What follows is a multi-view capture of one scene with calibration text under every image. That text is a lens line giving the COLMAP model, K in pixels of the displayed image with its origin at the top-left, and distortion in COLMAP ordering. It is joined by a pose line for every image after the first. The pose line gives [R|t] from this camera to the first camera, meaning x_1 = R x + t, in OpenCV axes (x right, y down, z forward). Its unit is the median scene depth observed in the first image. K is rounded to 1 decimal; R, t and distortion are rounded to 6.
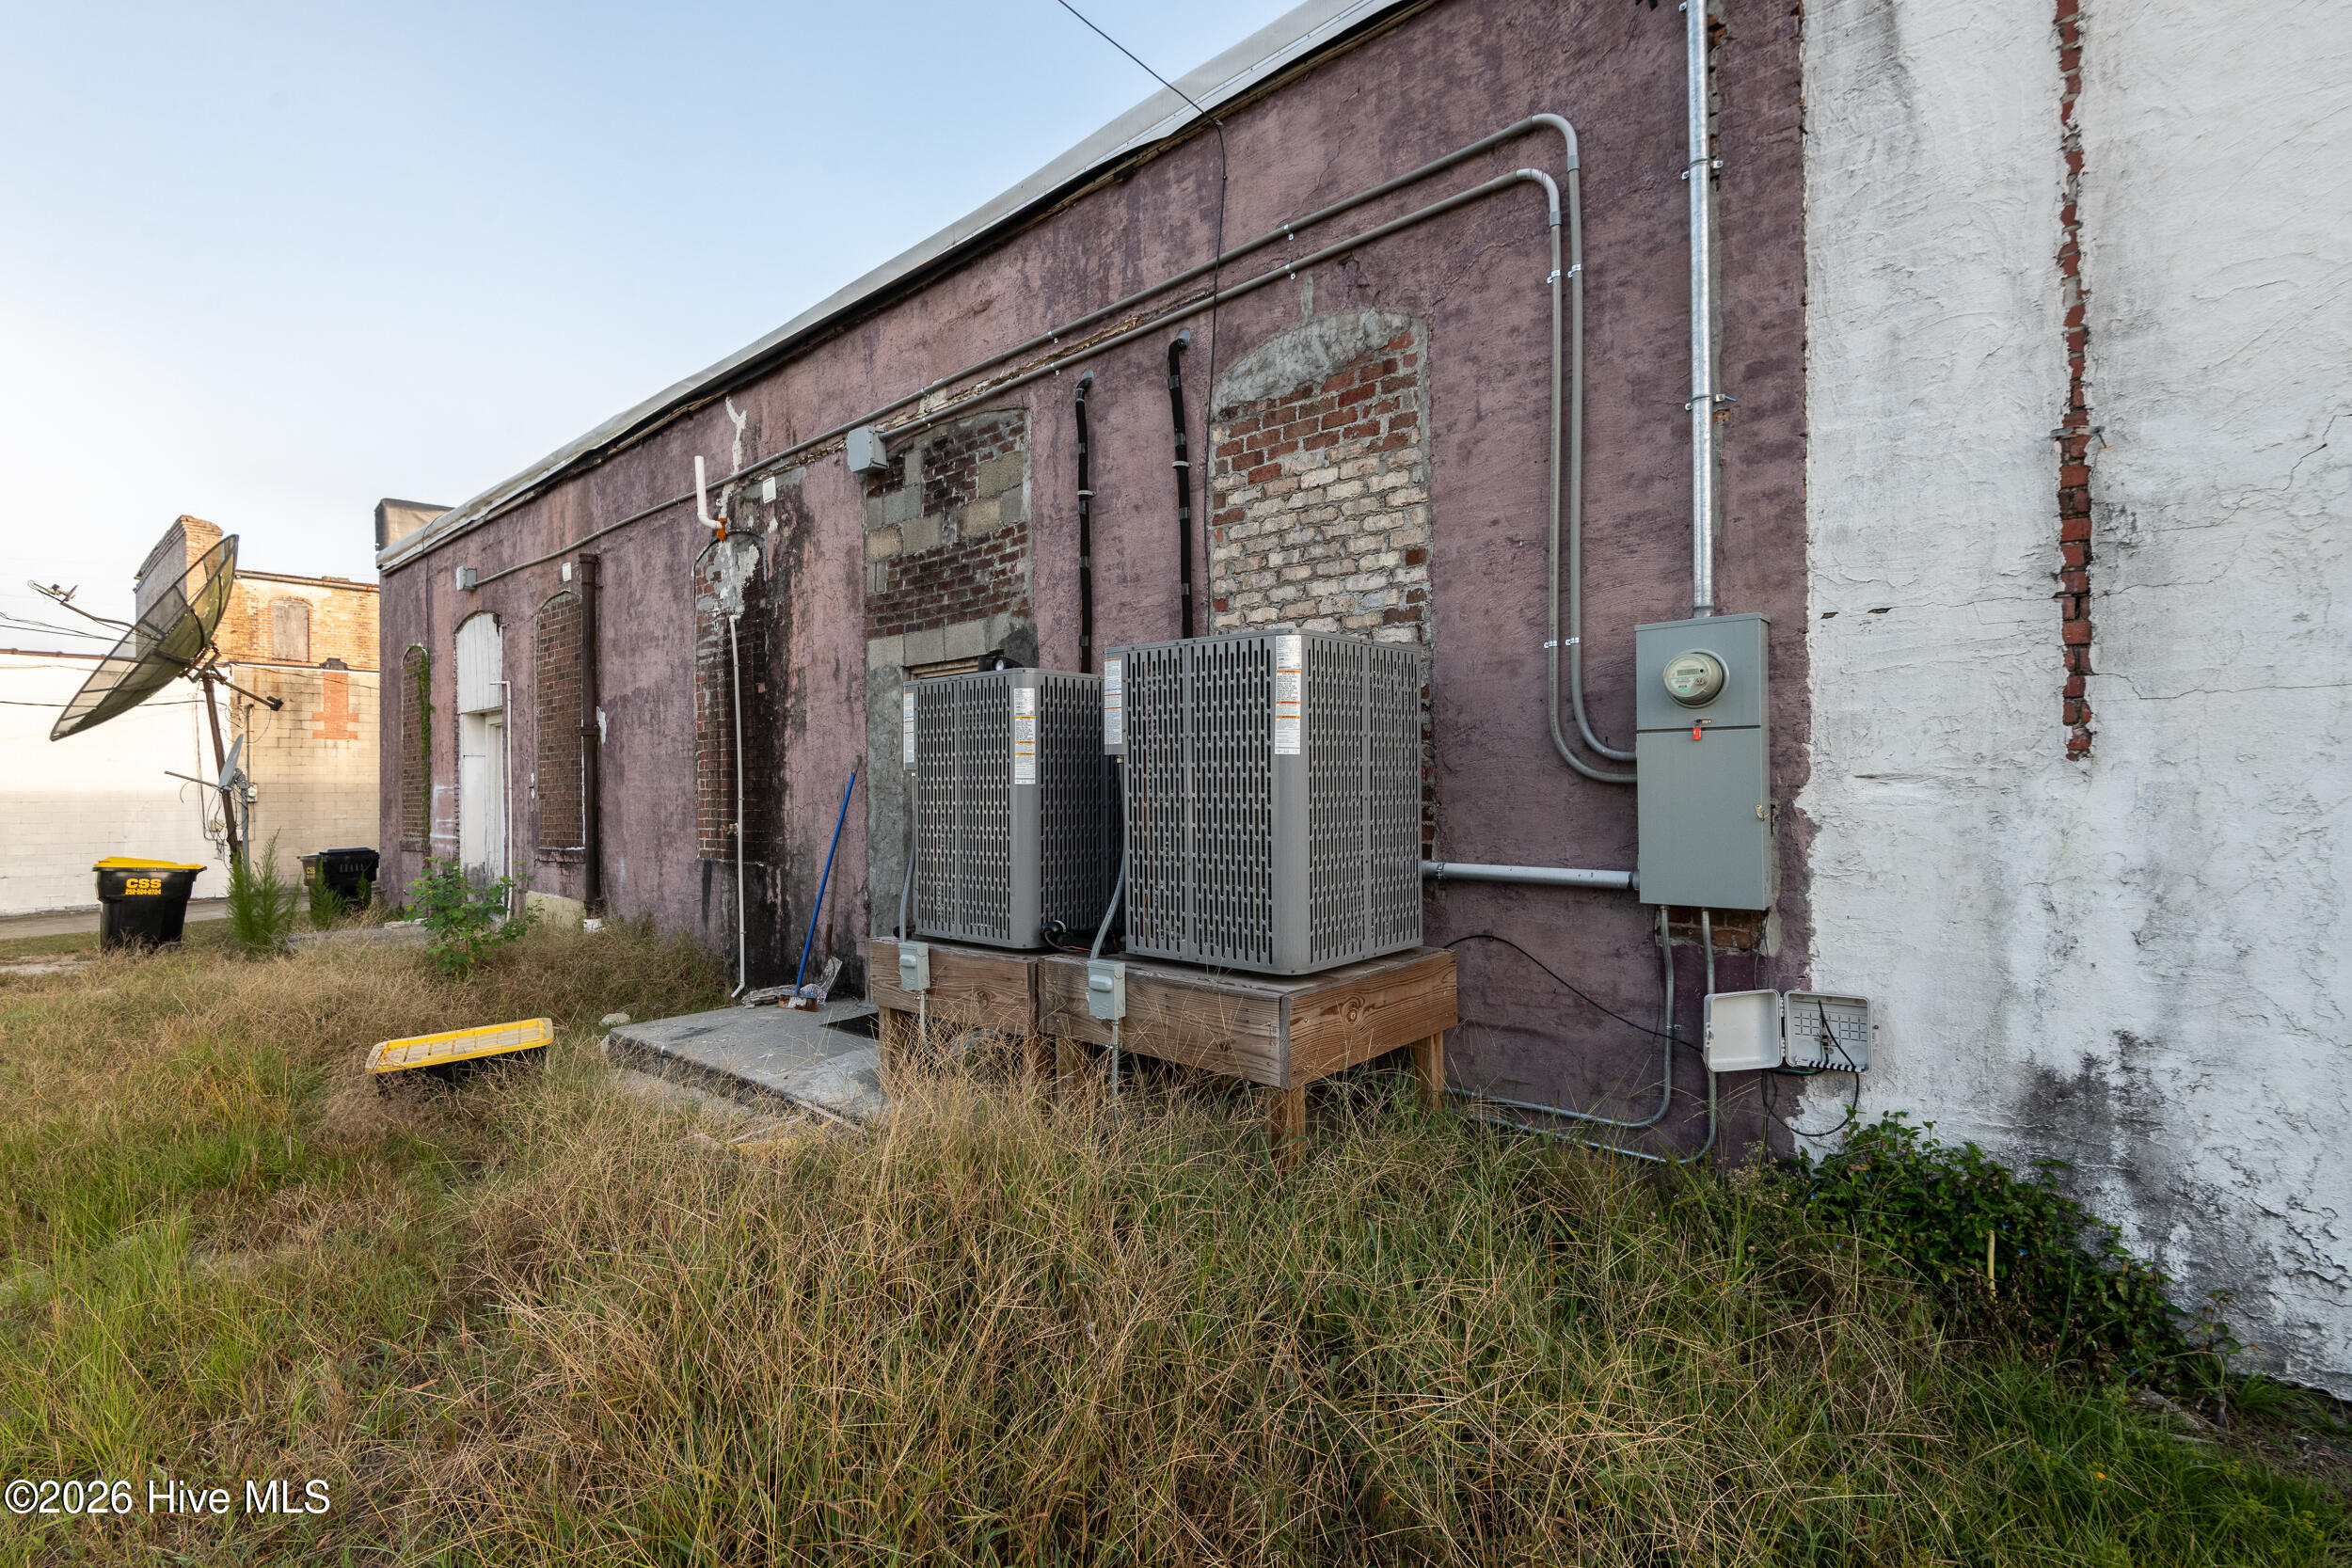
lens RADIAL K [[1081.5, 0, 1171.5], [0, 1081.5, 792.5], [0, 0, 1]] dist [-0.002081, 0.000538]
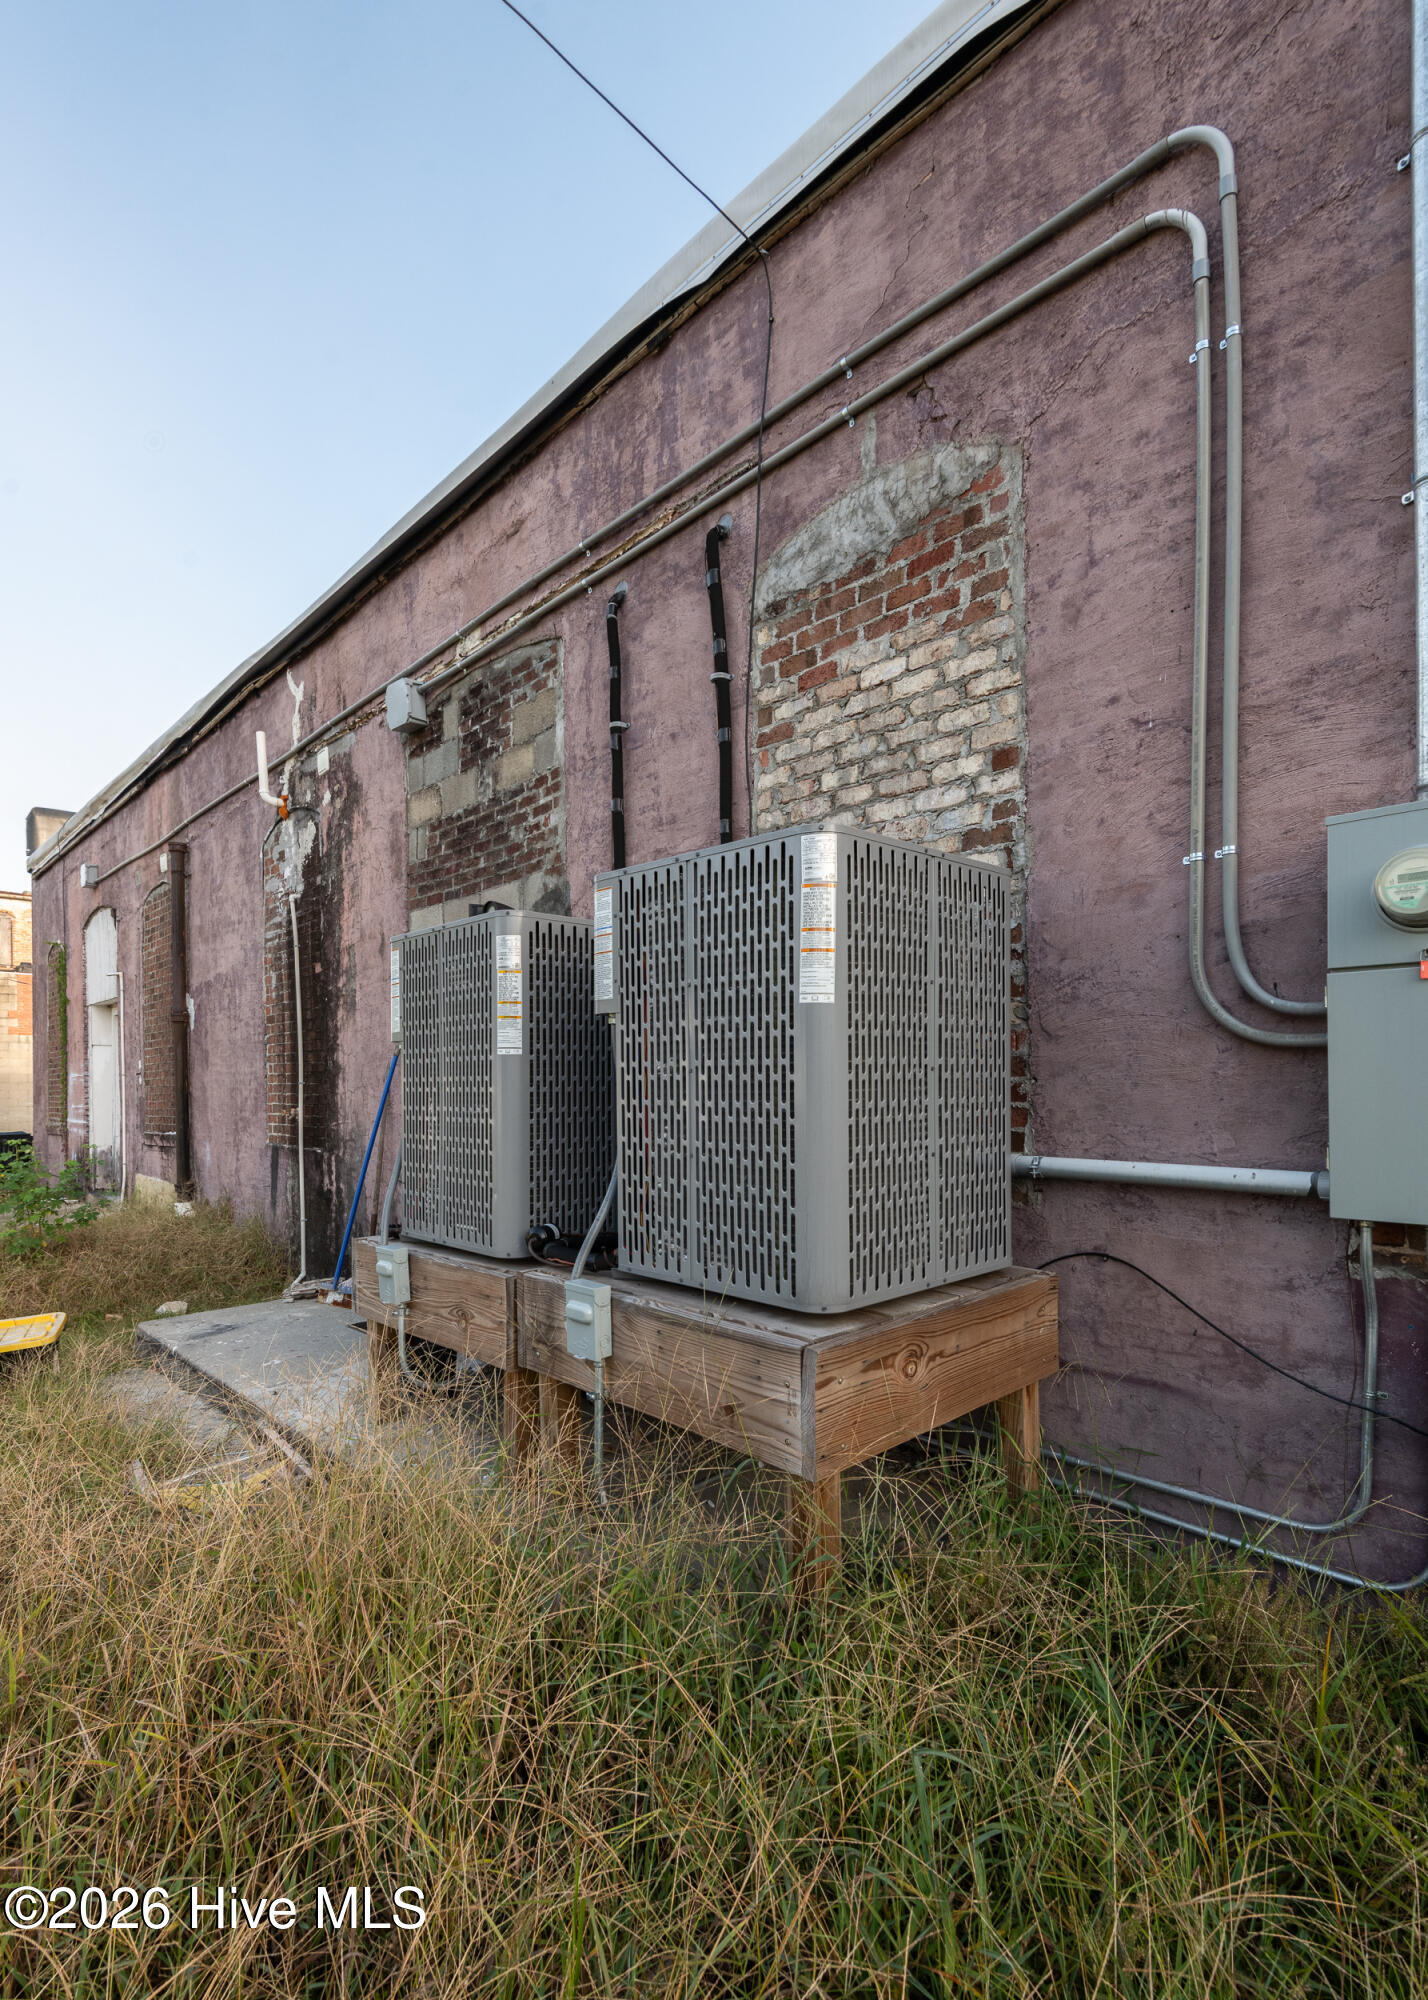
lens RADIAL K [[972.0, 0, 710.7], [0, 972.0, 1091.3], [0, 0, 1]] dist [0.002858, -0.004591]
pose [[0.996907, 0.003169, -0.078522, 0.070613], [-0.002844, 0.999987, 0.004248, 0.016116], [0.078535, -0.004011, 0.996903, 0.286936]]
